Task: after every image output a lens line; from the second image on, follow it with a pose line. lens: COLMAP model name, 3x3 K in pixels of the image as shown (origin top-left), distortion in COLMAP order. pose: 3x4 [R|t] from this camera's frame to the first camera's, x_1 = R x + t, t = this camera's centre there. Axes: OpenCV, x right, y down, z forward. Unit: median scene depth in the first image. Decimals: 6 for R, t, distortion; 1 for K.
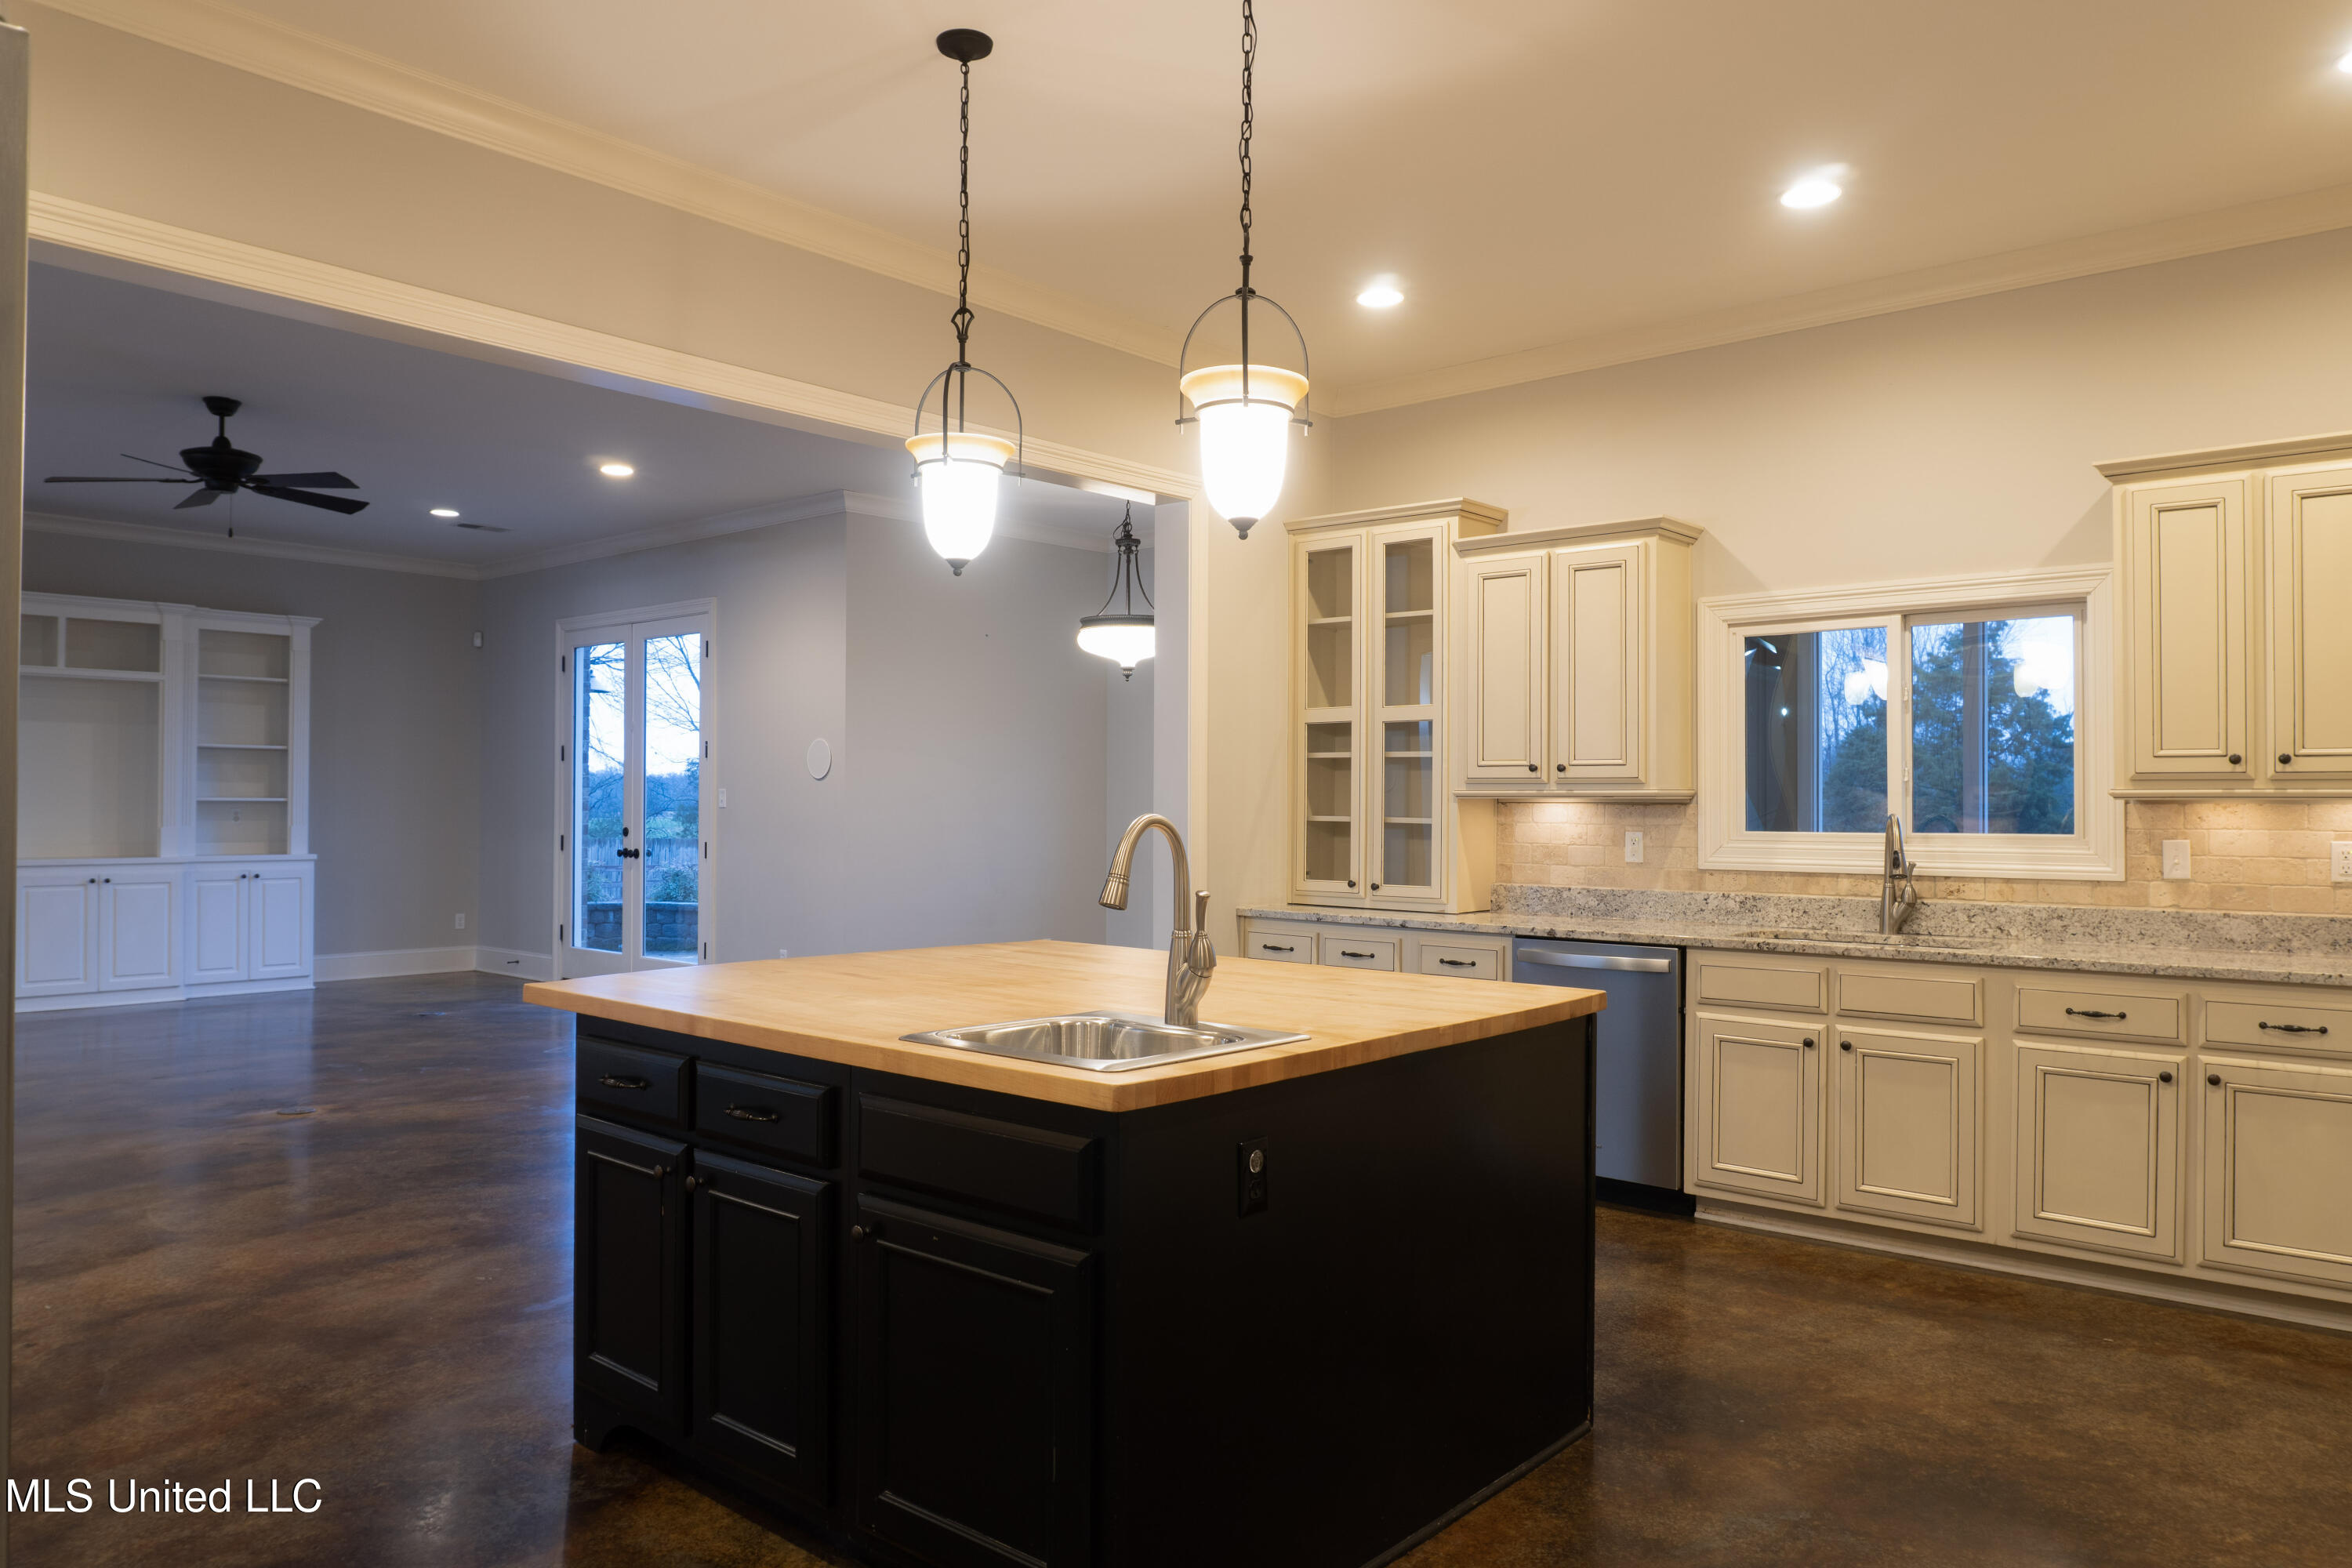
lens RADIAL K [[1570.7, 0, 1184.2], [0, 1570.7, 770.3], [0, 0, 1]] dist [-0.023577, 0.008265]
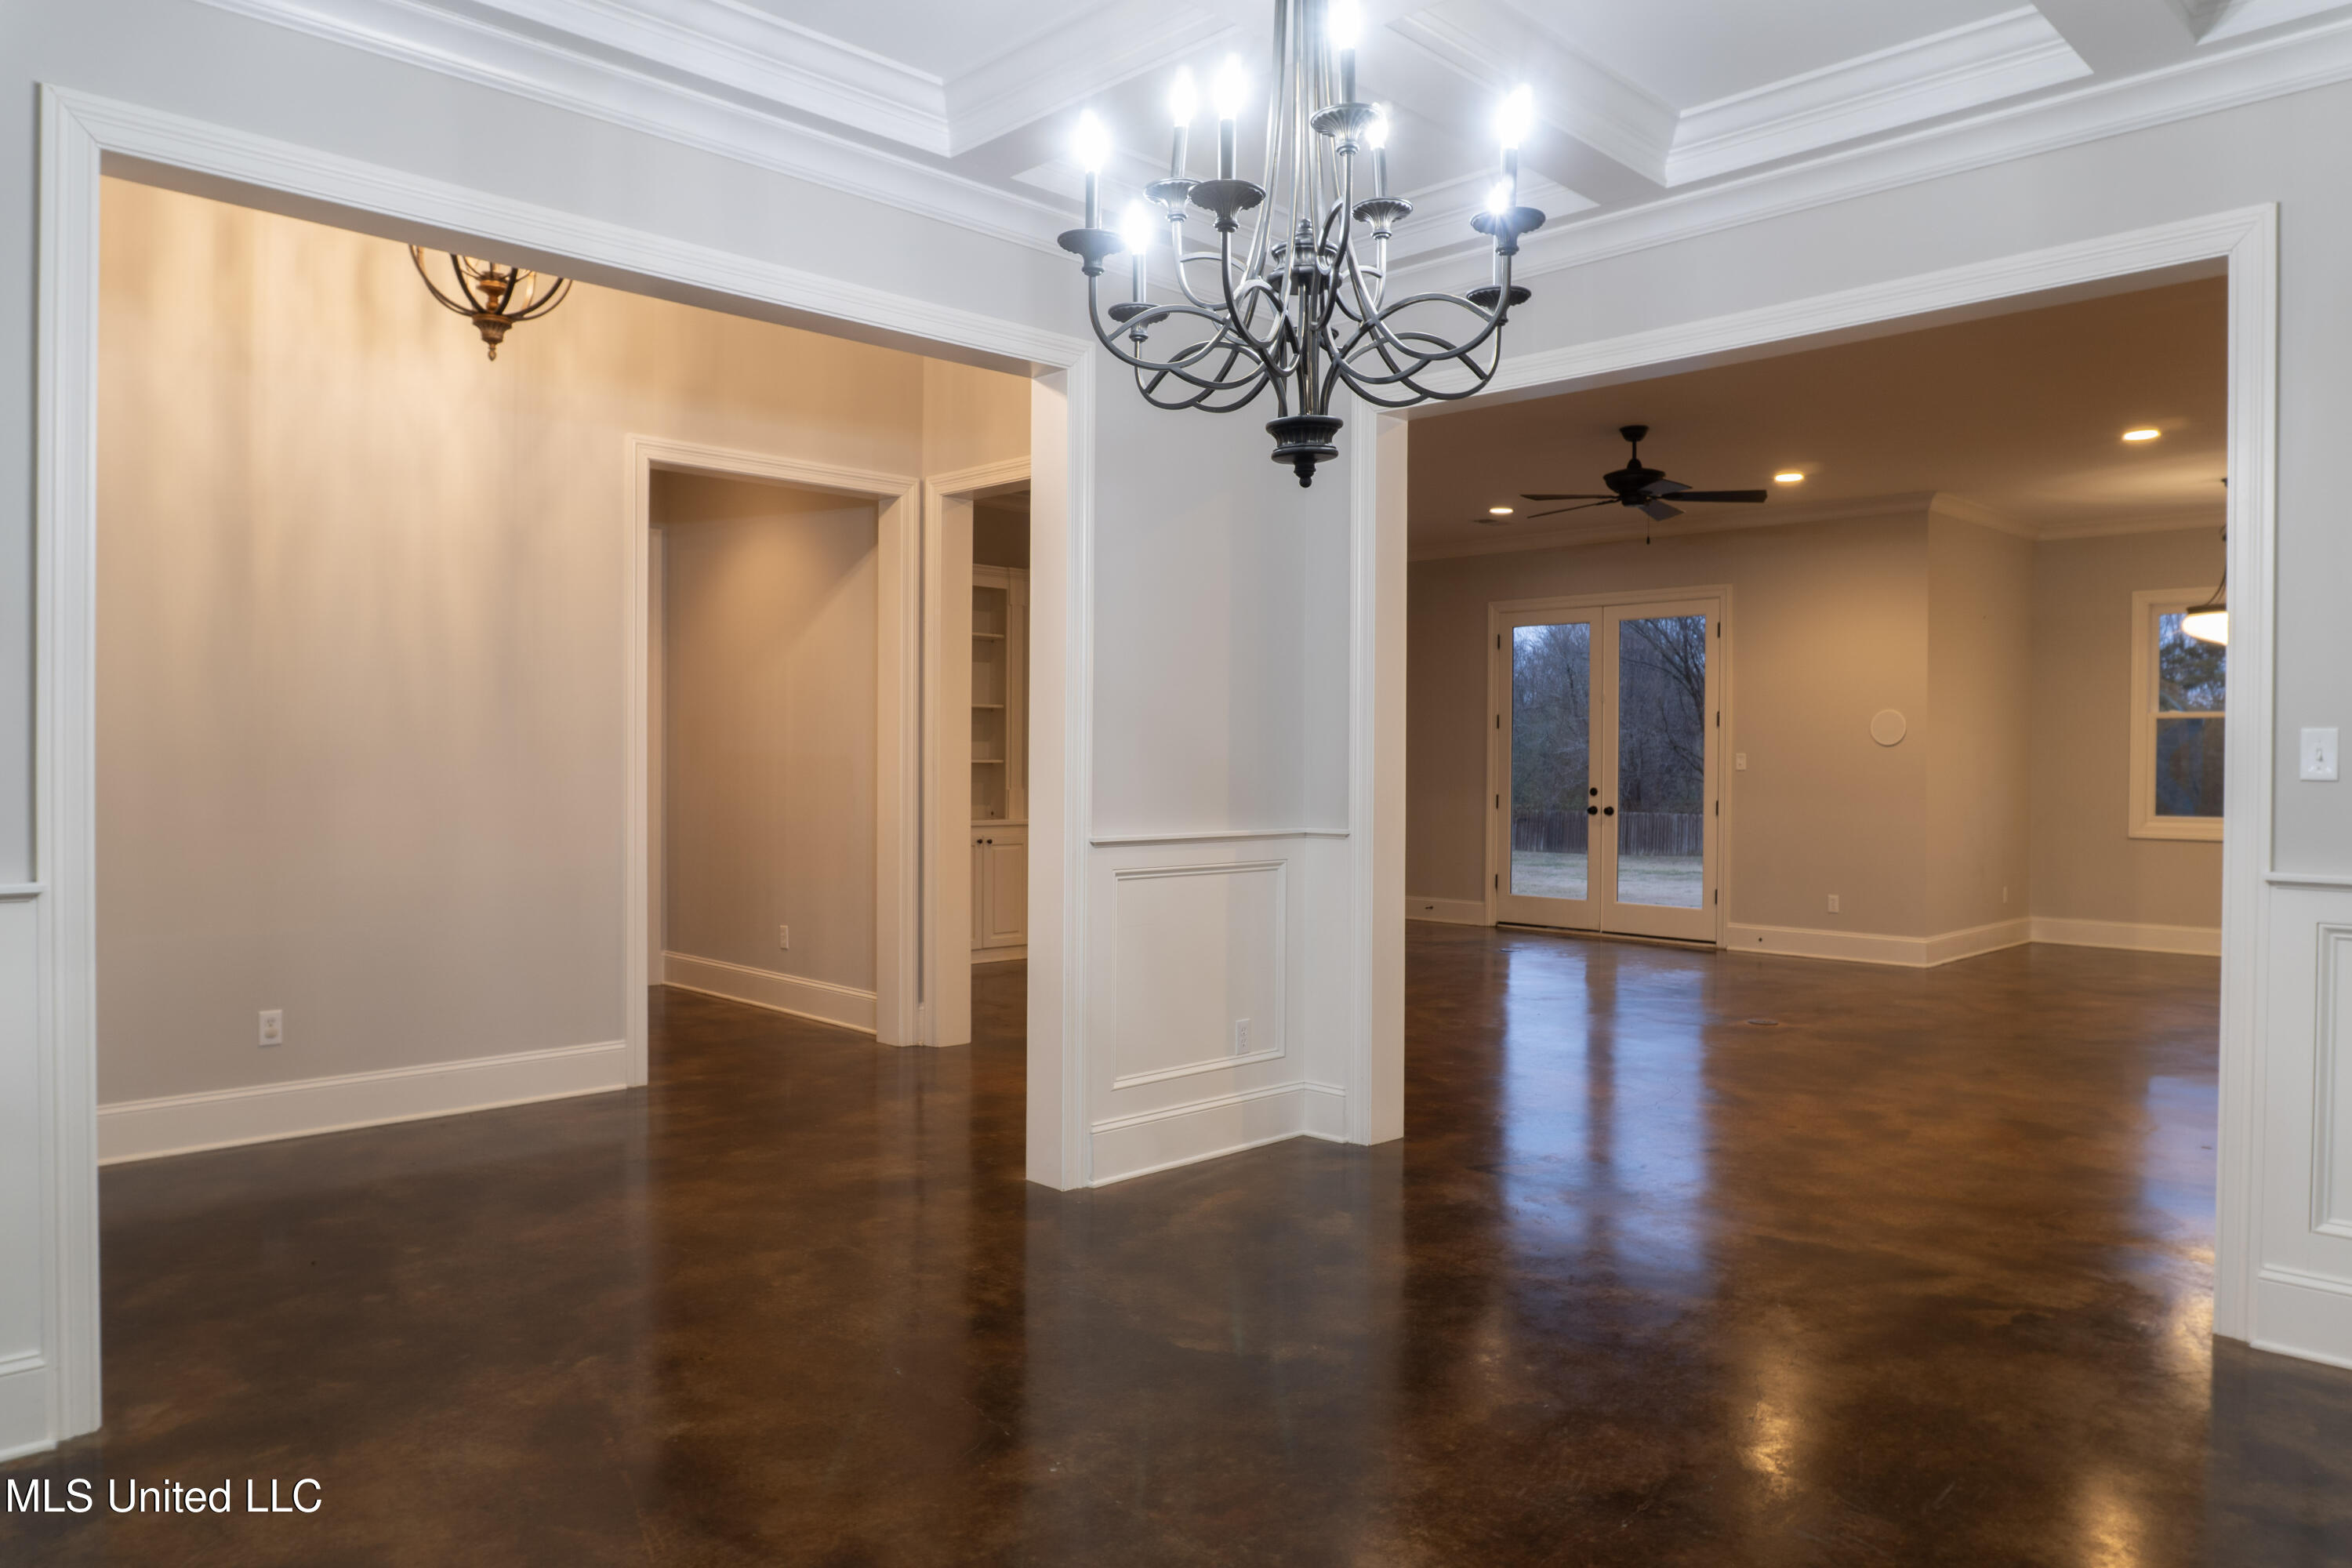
lens RADIAL K [[1570.7, 0, 1191.2], [0, 1570.7, 780.8], [0, 0, 1]] dist [-0.023577, 0.008265]
pose [[0.998380, 0.001766, -0.056878, -0.733688], [-0.000005, 0.999521, 0.030950, -0.004316], [0.056905, -0.030899, 0.997901, -0.183232]]
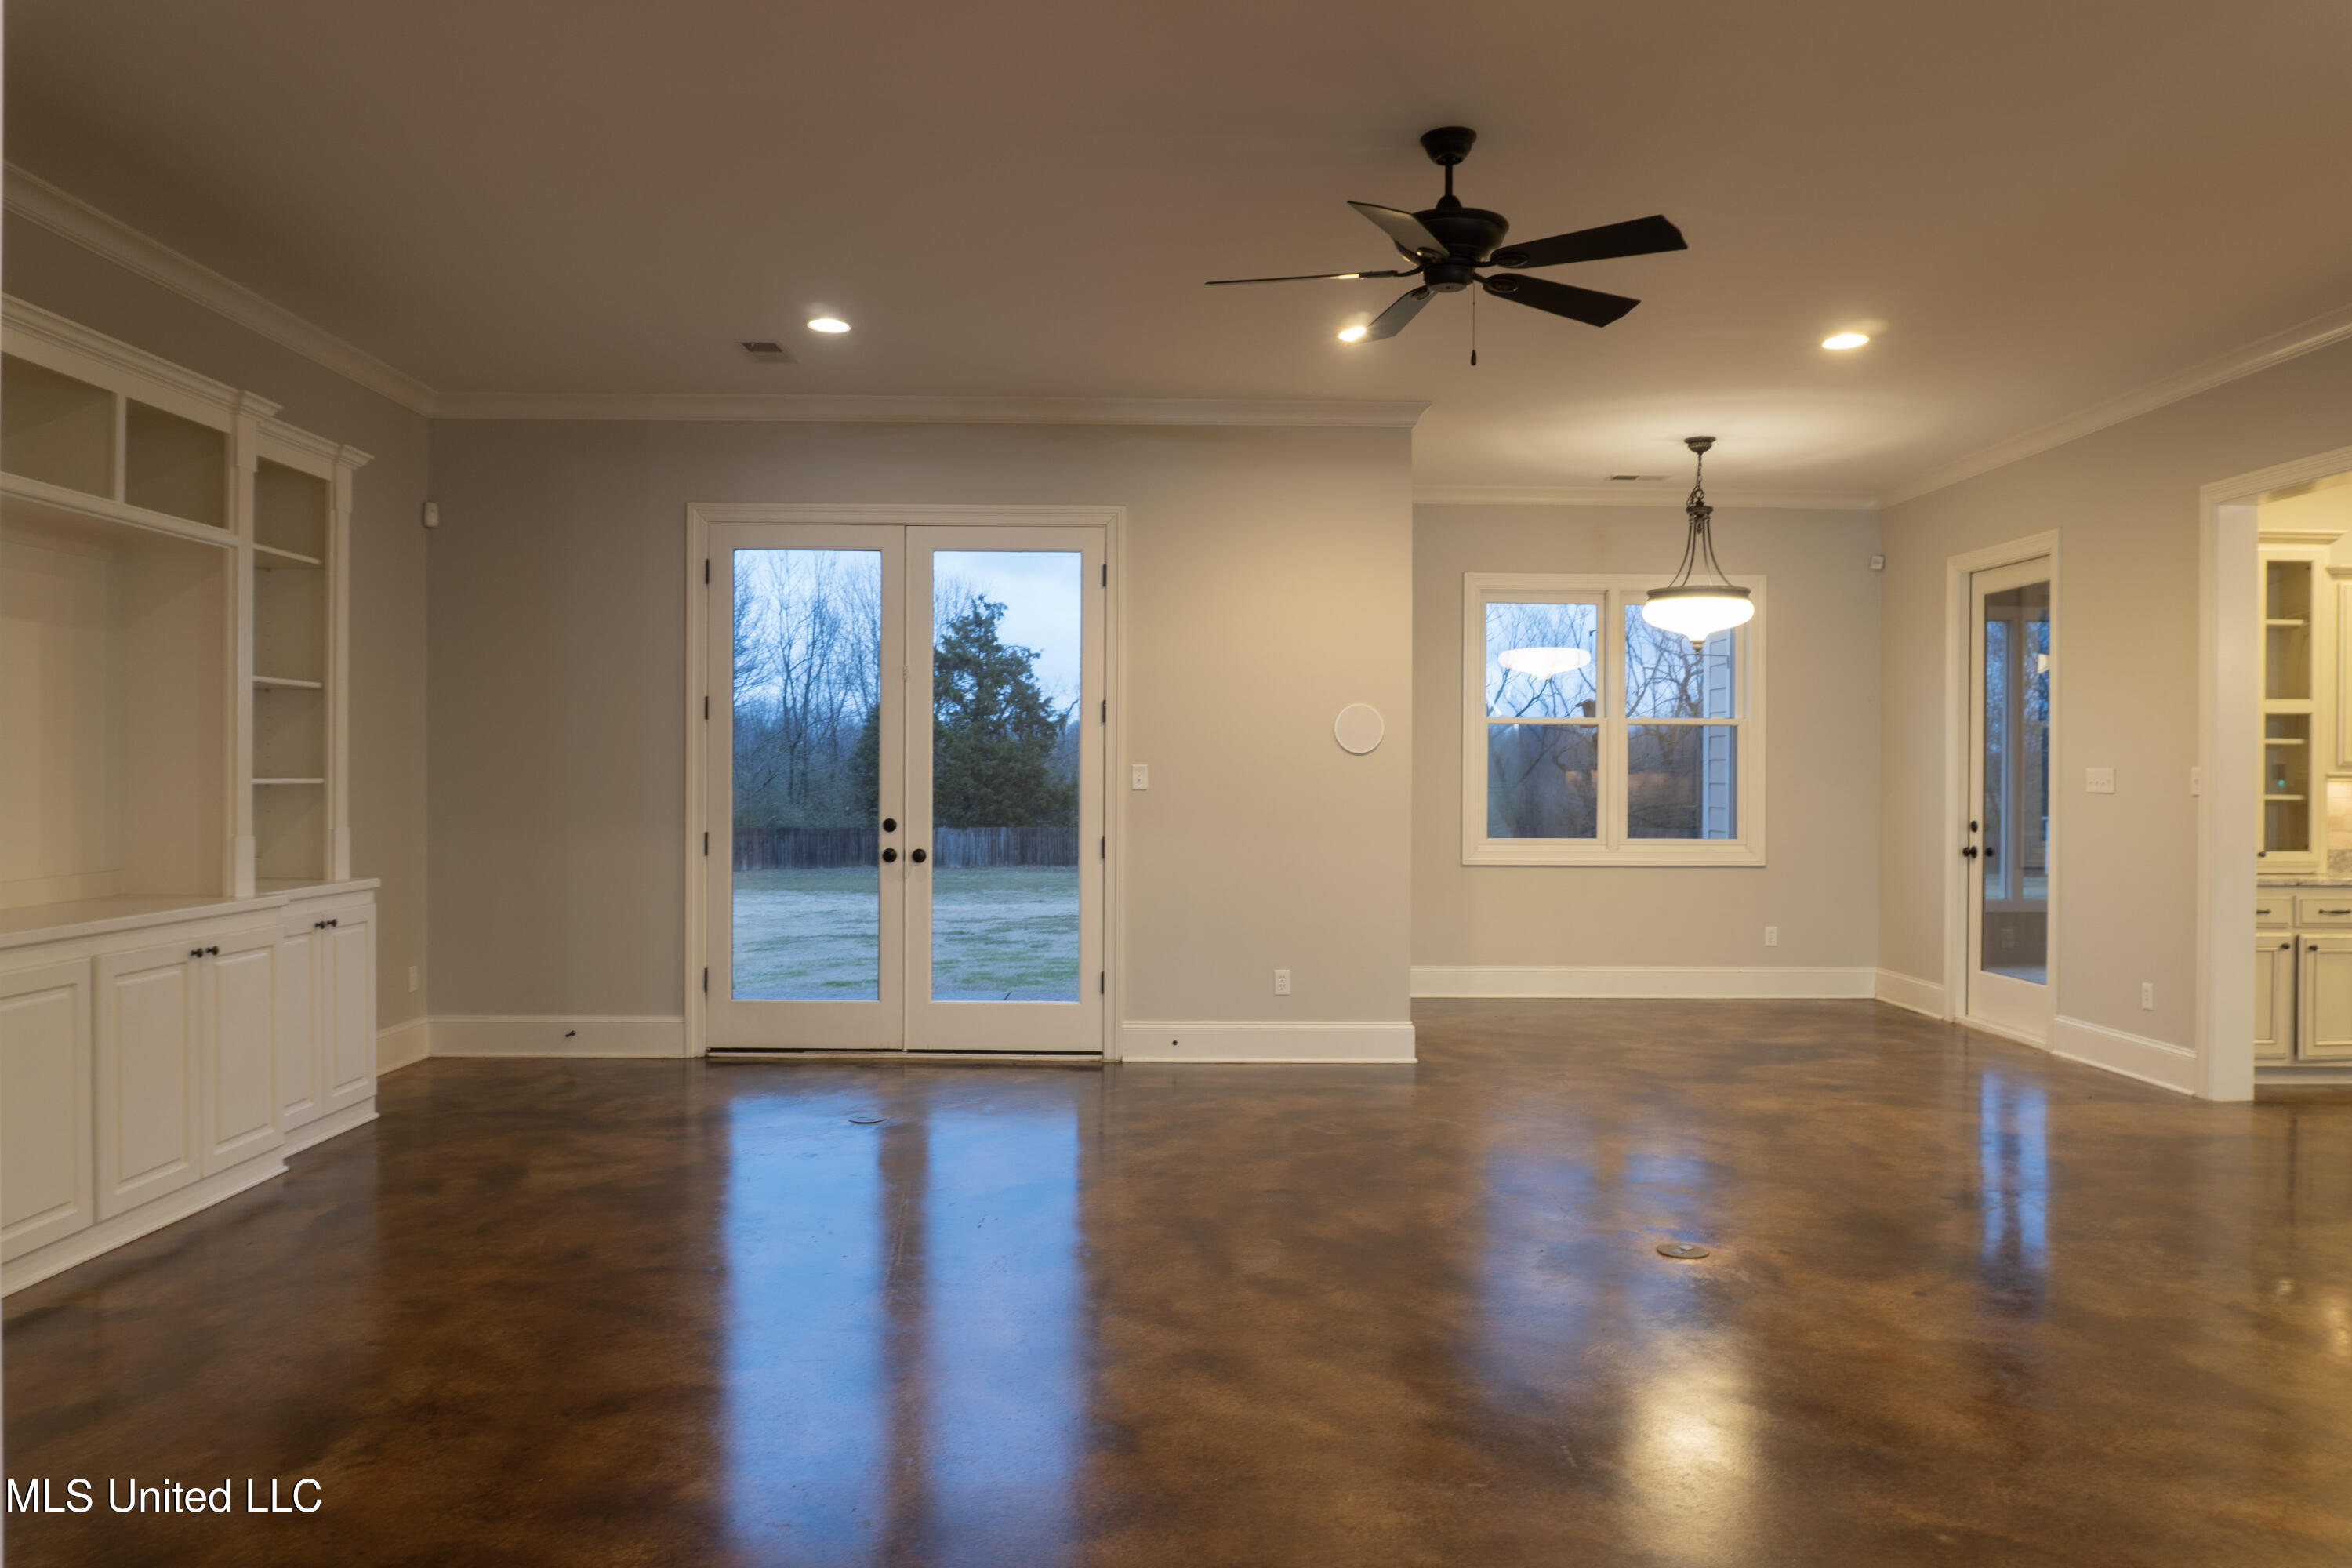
lens RADIAL K [[1578.0, 0, 1169.8], [0, 1578.0, 787.7], [0, 0, 1]] dist [-0.019635, 0.001763]
pose [[0.742510, -0.007152, 0.669796, -0.924339], [-0.013282, 0.999589, 0.025397, 0.004249], [-0.669703, -0.027754, 0.742110, 0.500832]]
